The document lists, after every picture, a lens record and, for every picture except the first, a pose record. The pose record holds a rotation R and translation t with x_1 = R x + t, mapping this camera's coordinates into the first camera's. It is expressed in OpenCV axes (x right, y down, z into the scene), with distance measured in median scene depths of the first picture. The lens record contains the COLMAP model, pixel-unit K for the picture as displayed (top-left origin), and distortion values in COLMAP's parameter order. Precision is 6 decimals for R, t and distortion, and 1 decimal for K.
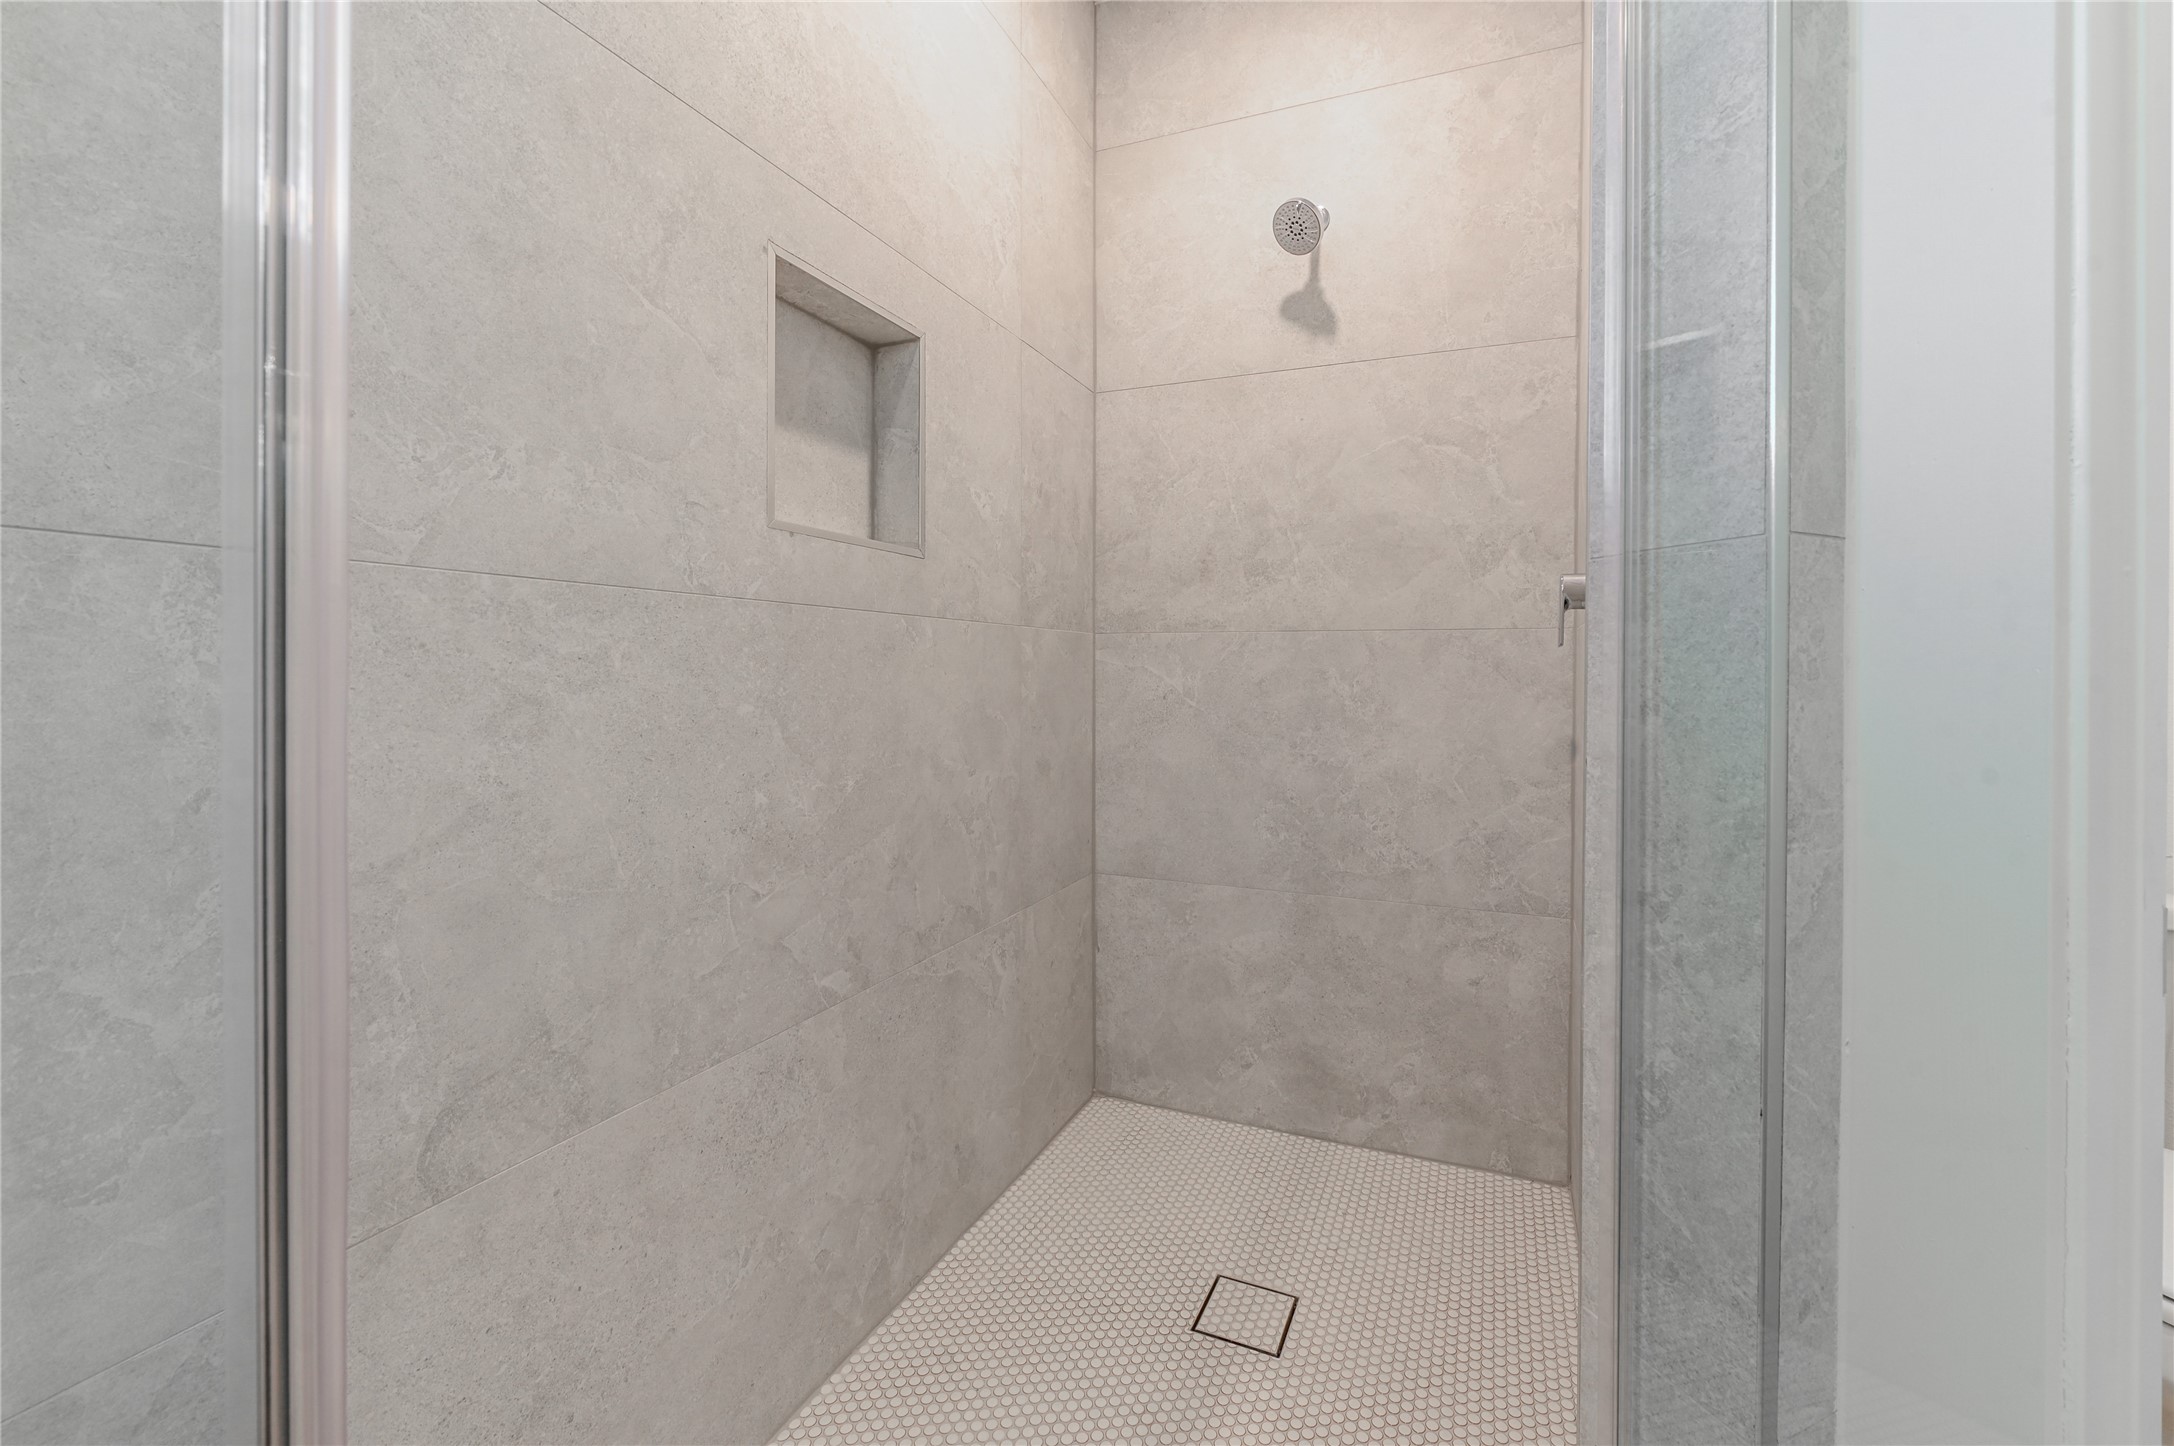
lens RADIAL K [[855.9, 0, 1144.8], [0, 855.9, 688.8], [0, 0, 1]] dist [-0.002468, 0.000834]
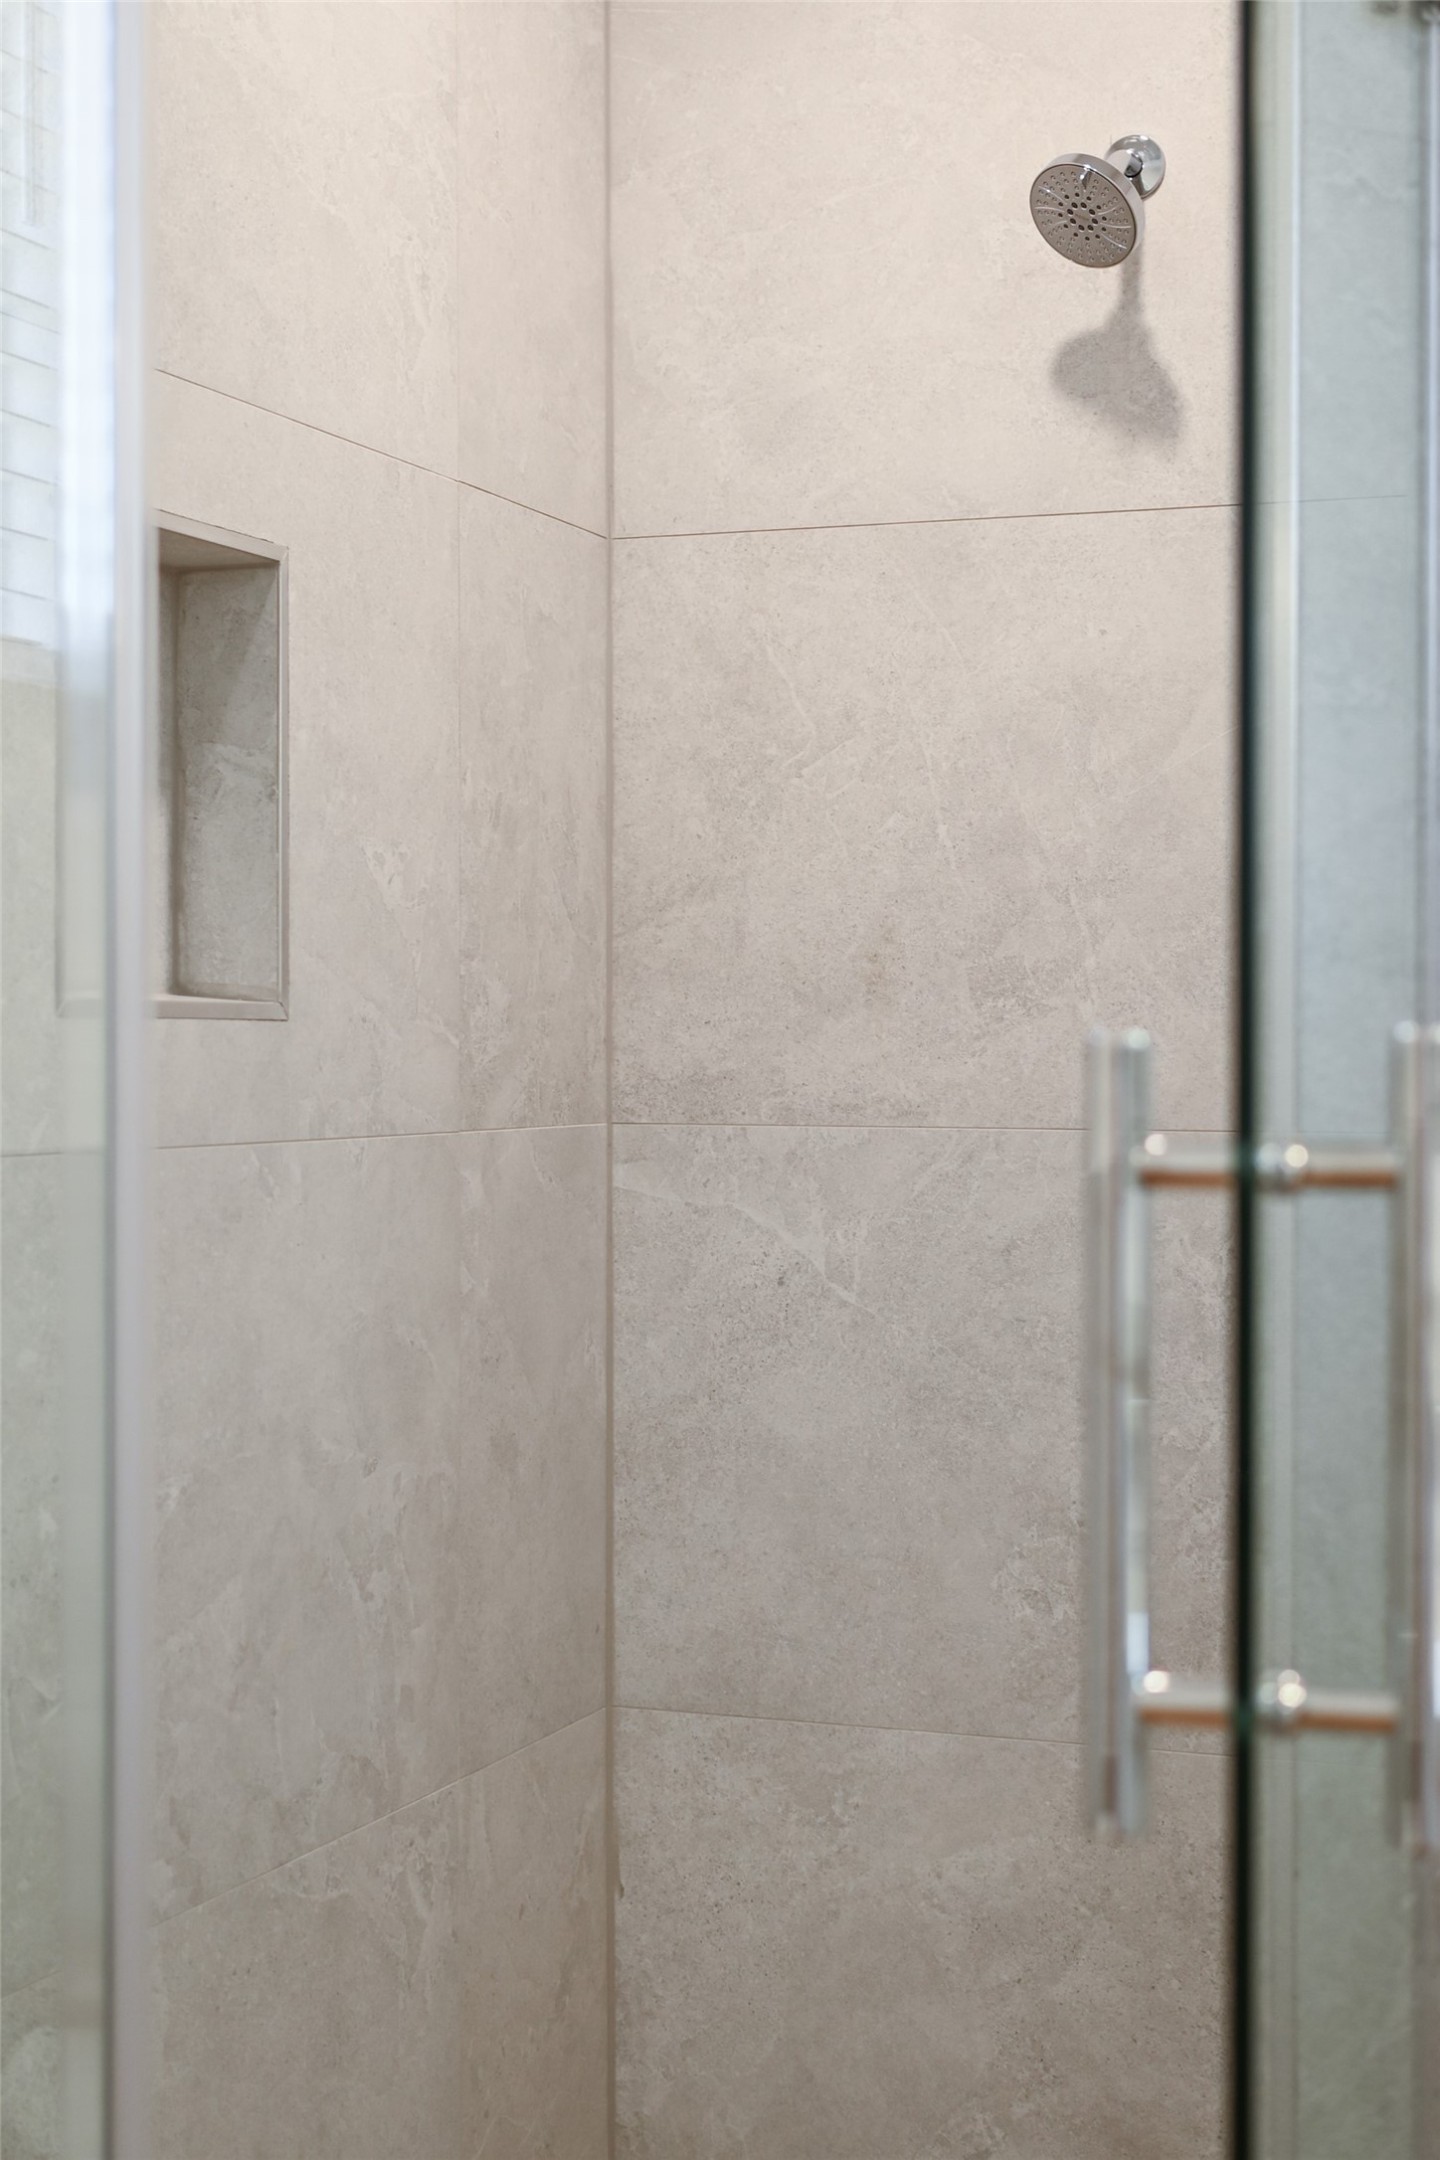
lens RADIAL K [[3346.1, 0, 723.8], [0, 3346.1, 1070.3], [0, 0, 1]] dist [0.028416, 0.000000]
pose [[0.999812, -0.000973, 0.019347, -0.038406], [0.001187, 0.999938, -0.011034, -0.079021], [-0.019335, 0.011055, 0.999752, -0.668767]]
